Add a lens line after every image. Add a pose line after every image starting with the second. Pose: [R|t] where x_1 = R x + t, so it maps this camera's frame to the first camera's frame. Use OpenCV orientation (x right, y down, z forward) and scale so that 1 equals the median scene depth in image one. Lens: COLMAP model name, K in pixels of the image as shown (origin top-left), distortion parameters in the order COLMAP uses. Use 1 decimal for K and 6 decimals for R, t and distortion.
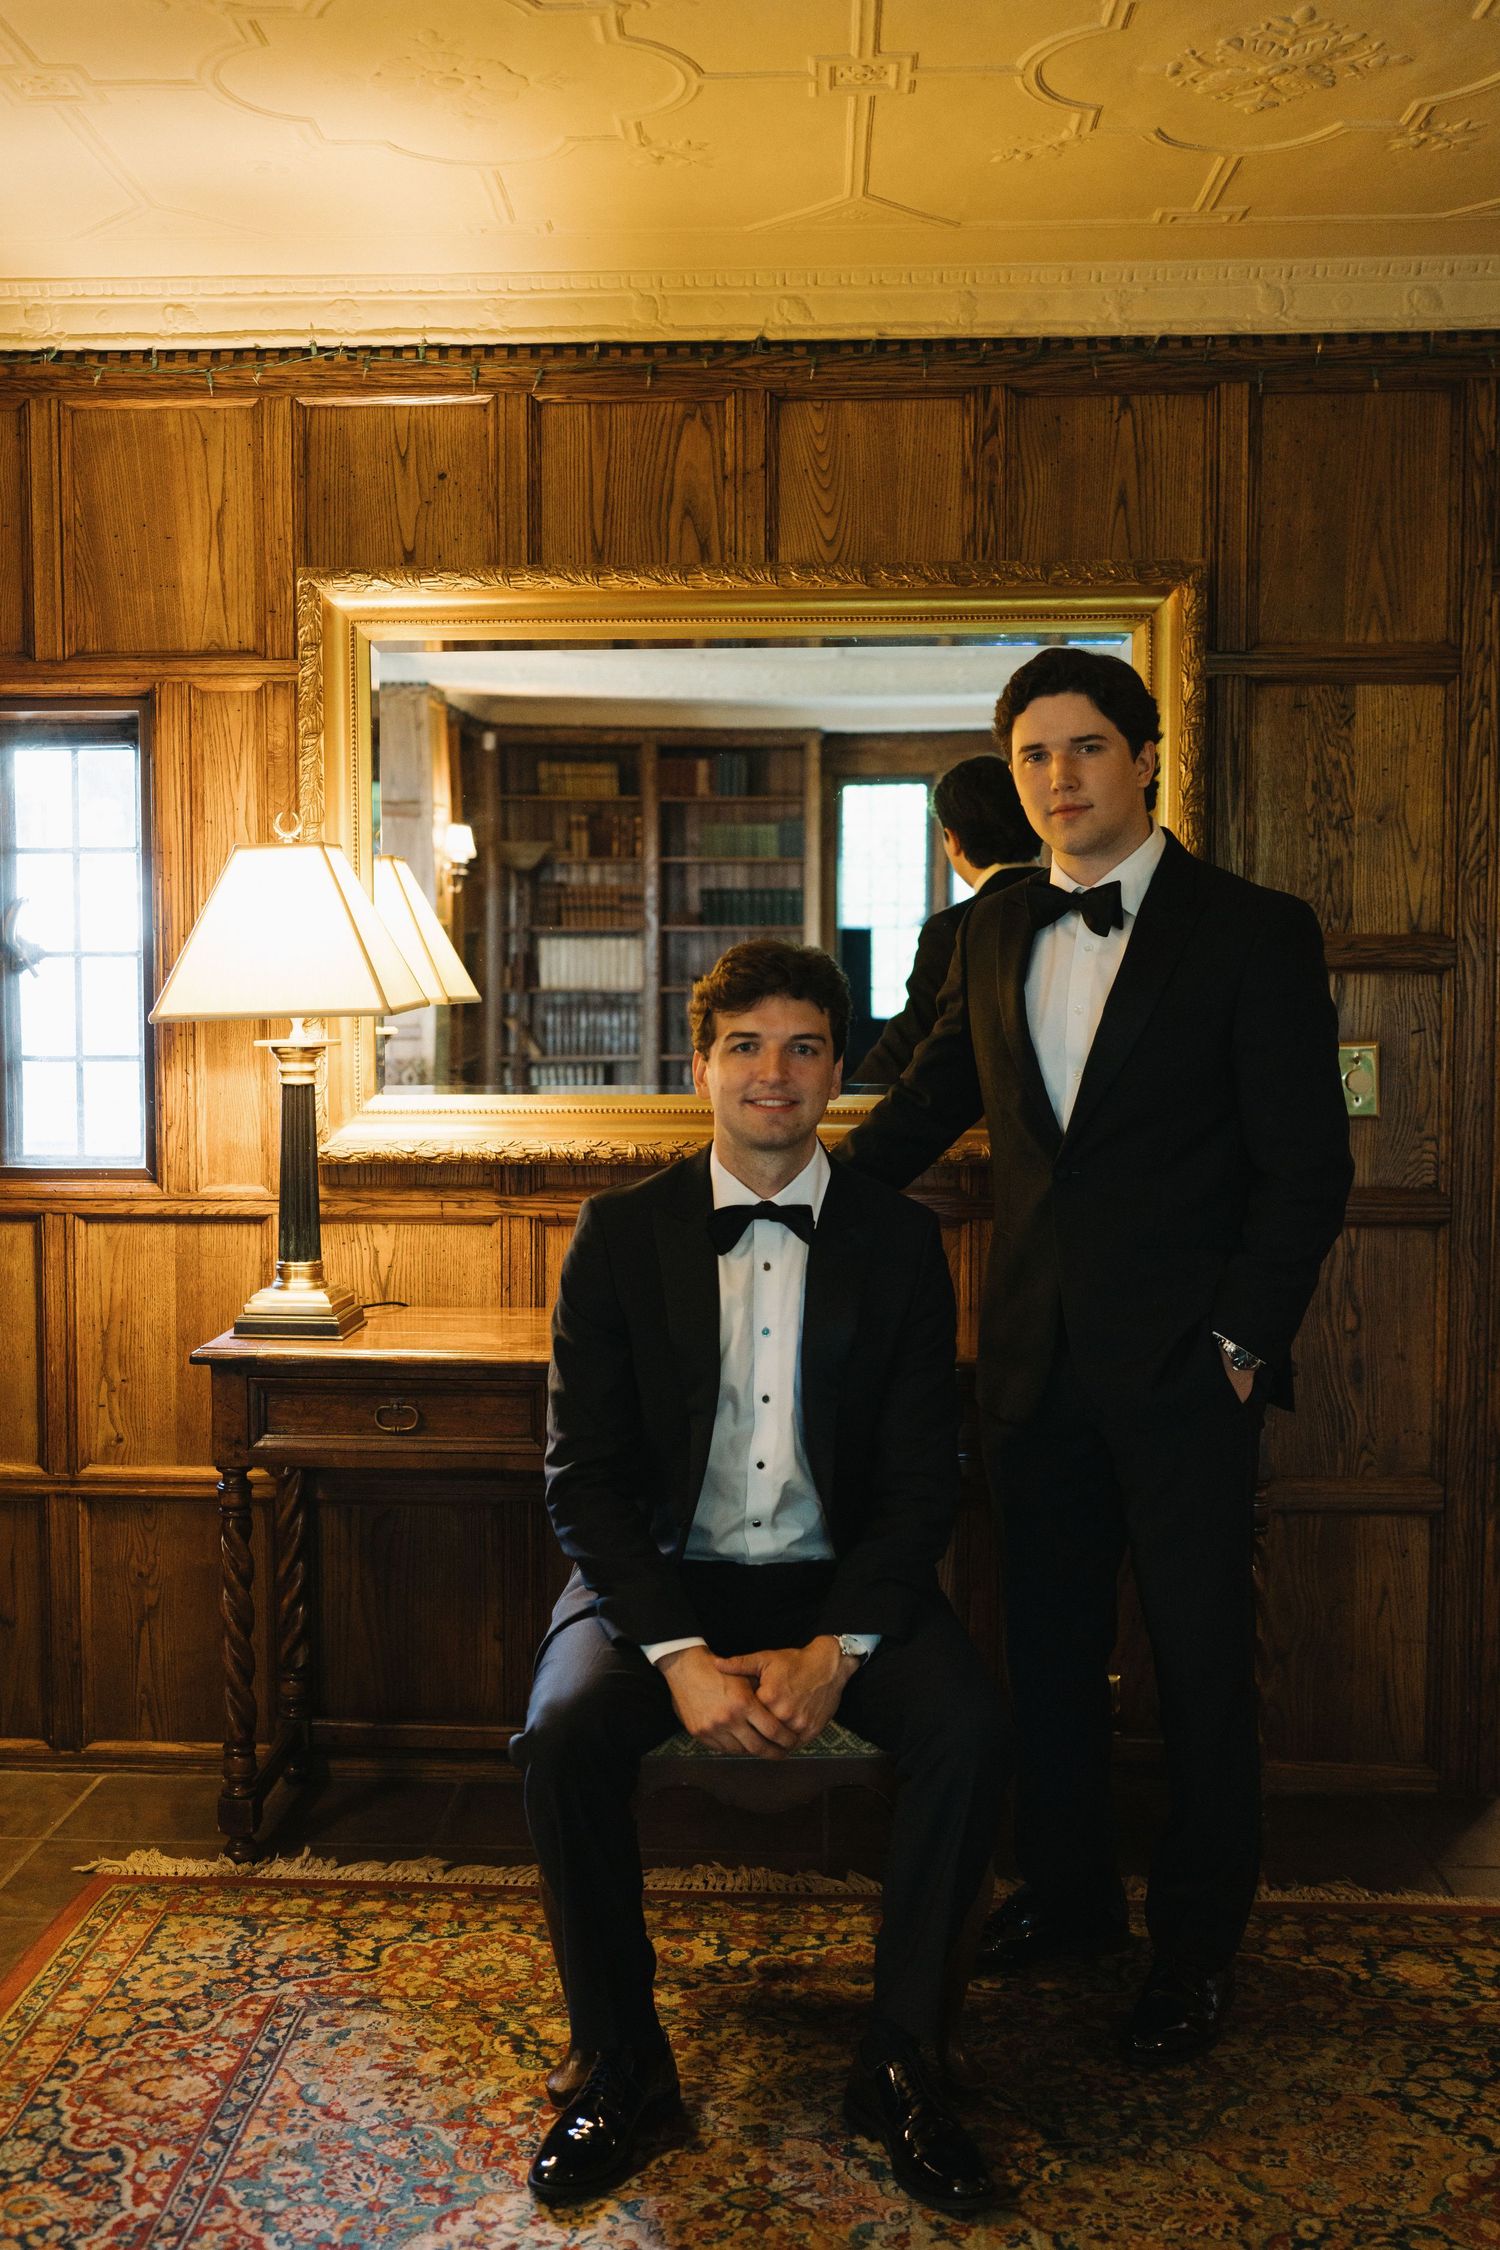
lens RADIAL K [[2279.5, 0, 750.0], [0, 2279.5, 1125.0], [0, 0, 1]] dist [0.008659, -0.293691]
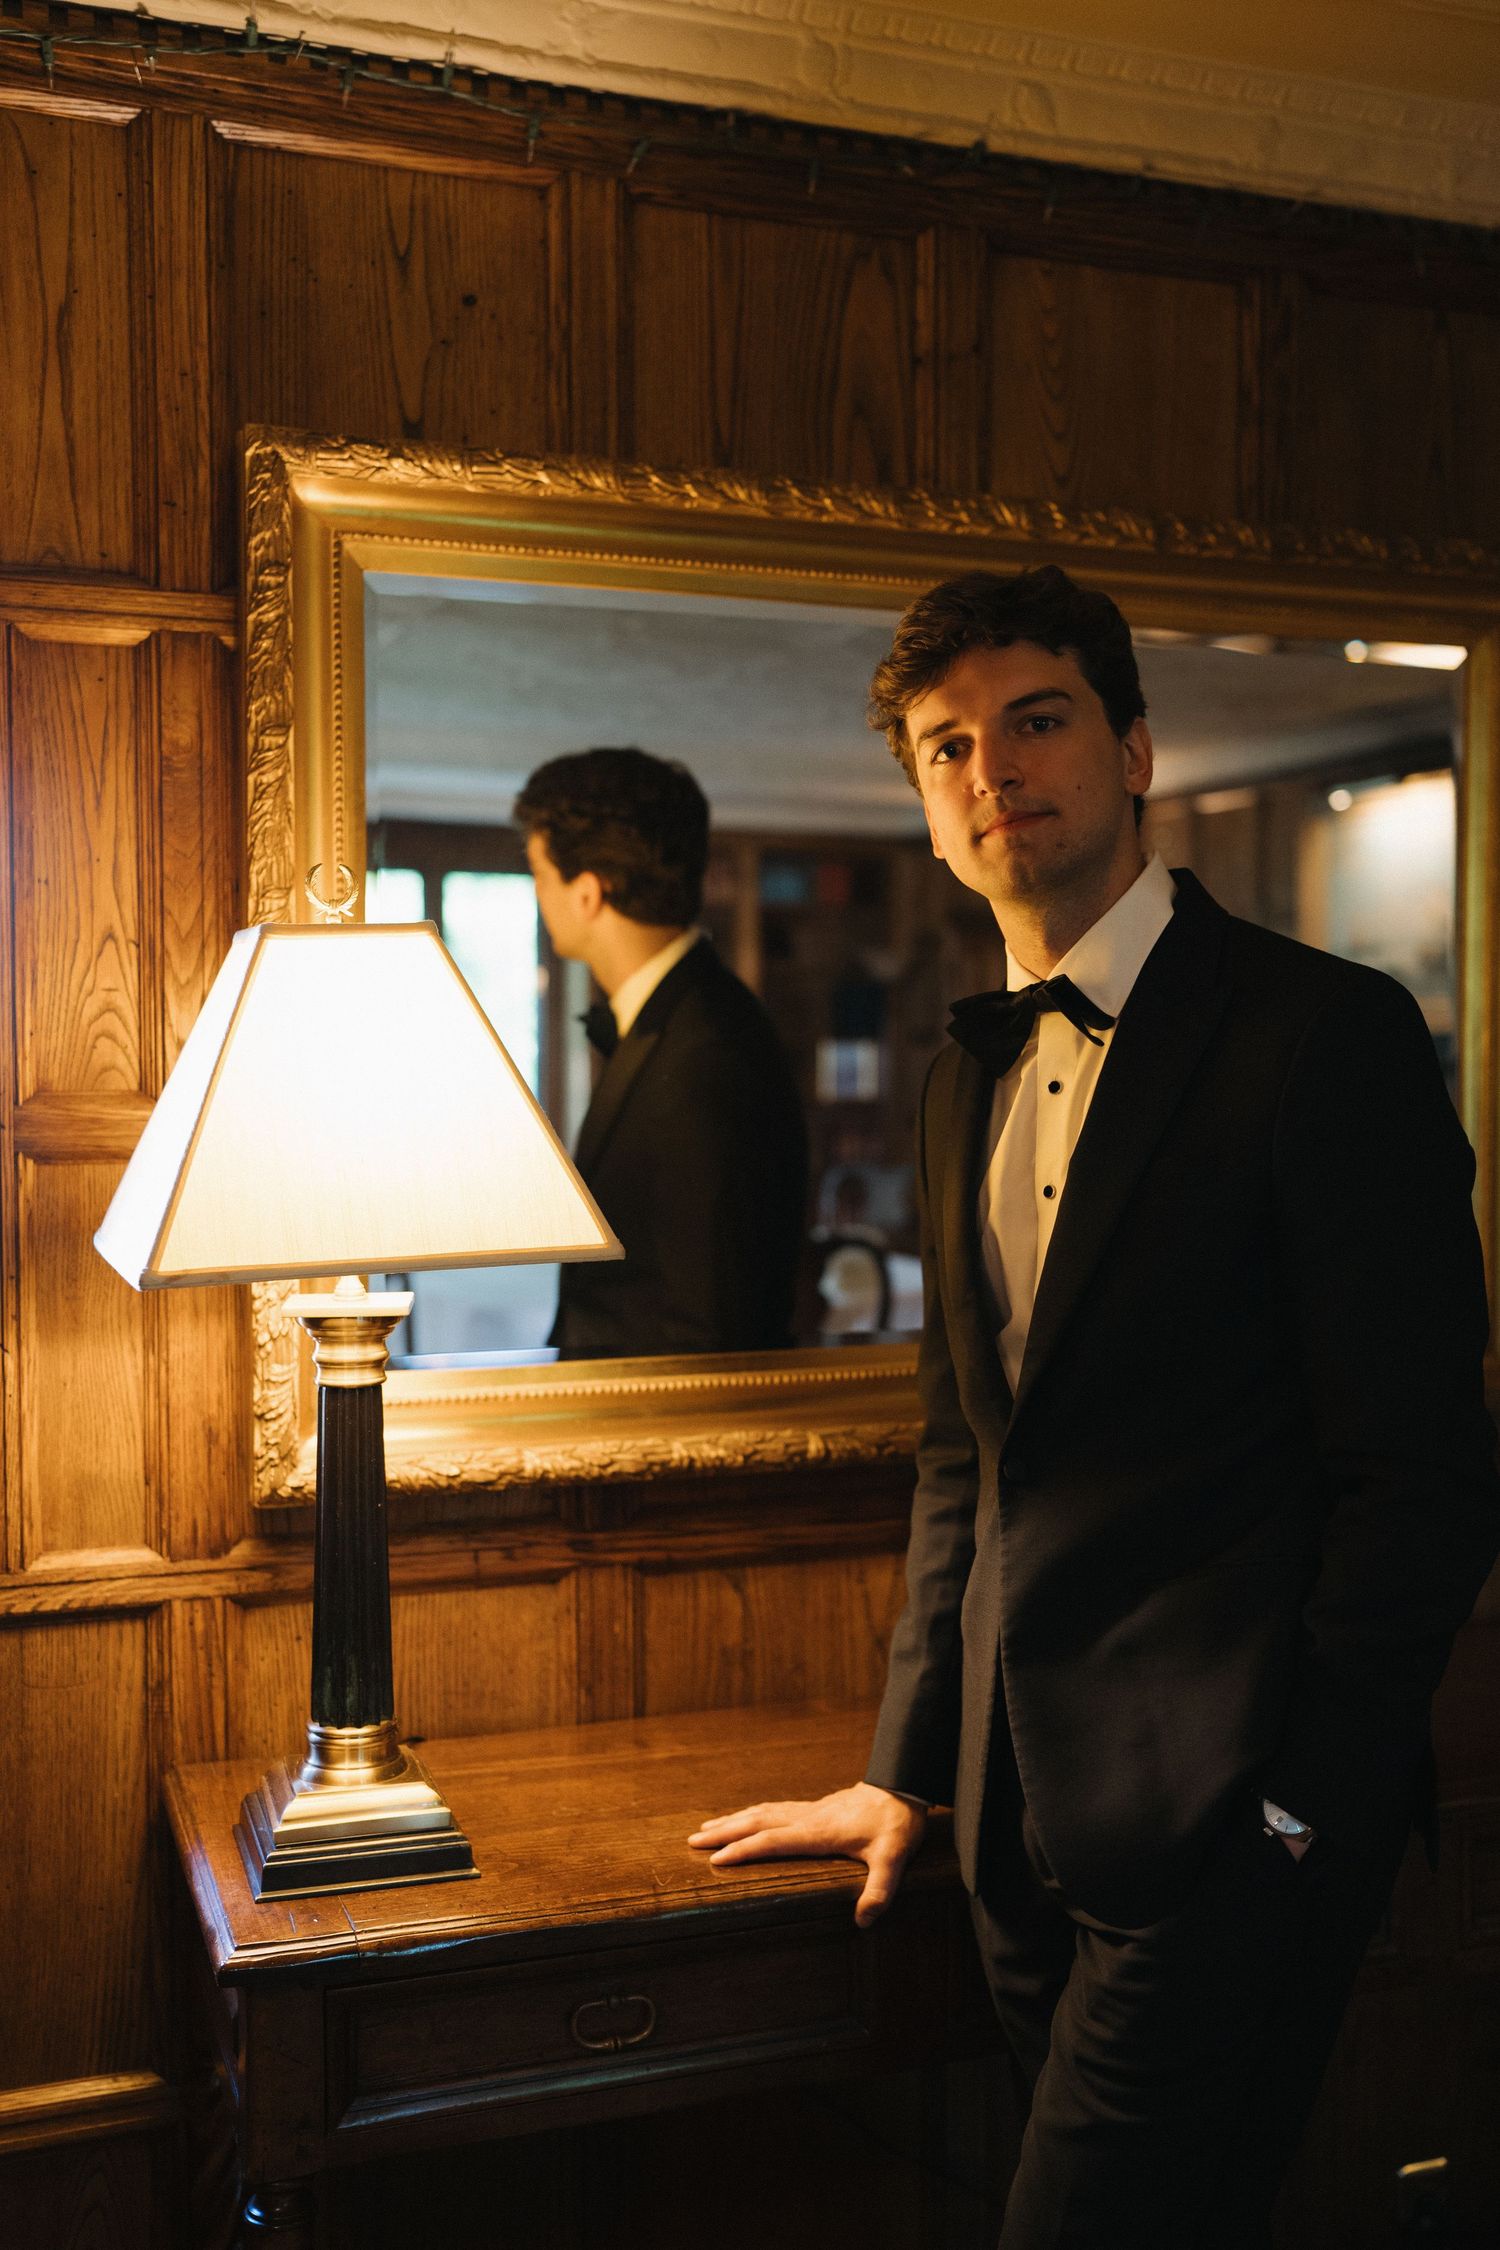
lens RADIAL K [[2170.5, 0, 750.0], [0, 2170.5, 1125.0], [0, 0, 1]] dist [-0.006563, 0.002209]
pose [[0.923023, -0.013854, 0.384494, -0.286044], [0.027287, 0.999192, -0.029503, -0.056869], [-0.383775, 0.037724, 0.922656, 0.471924]]
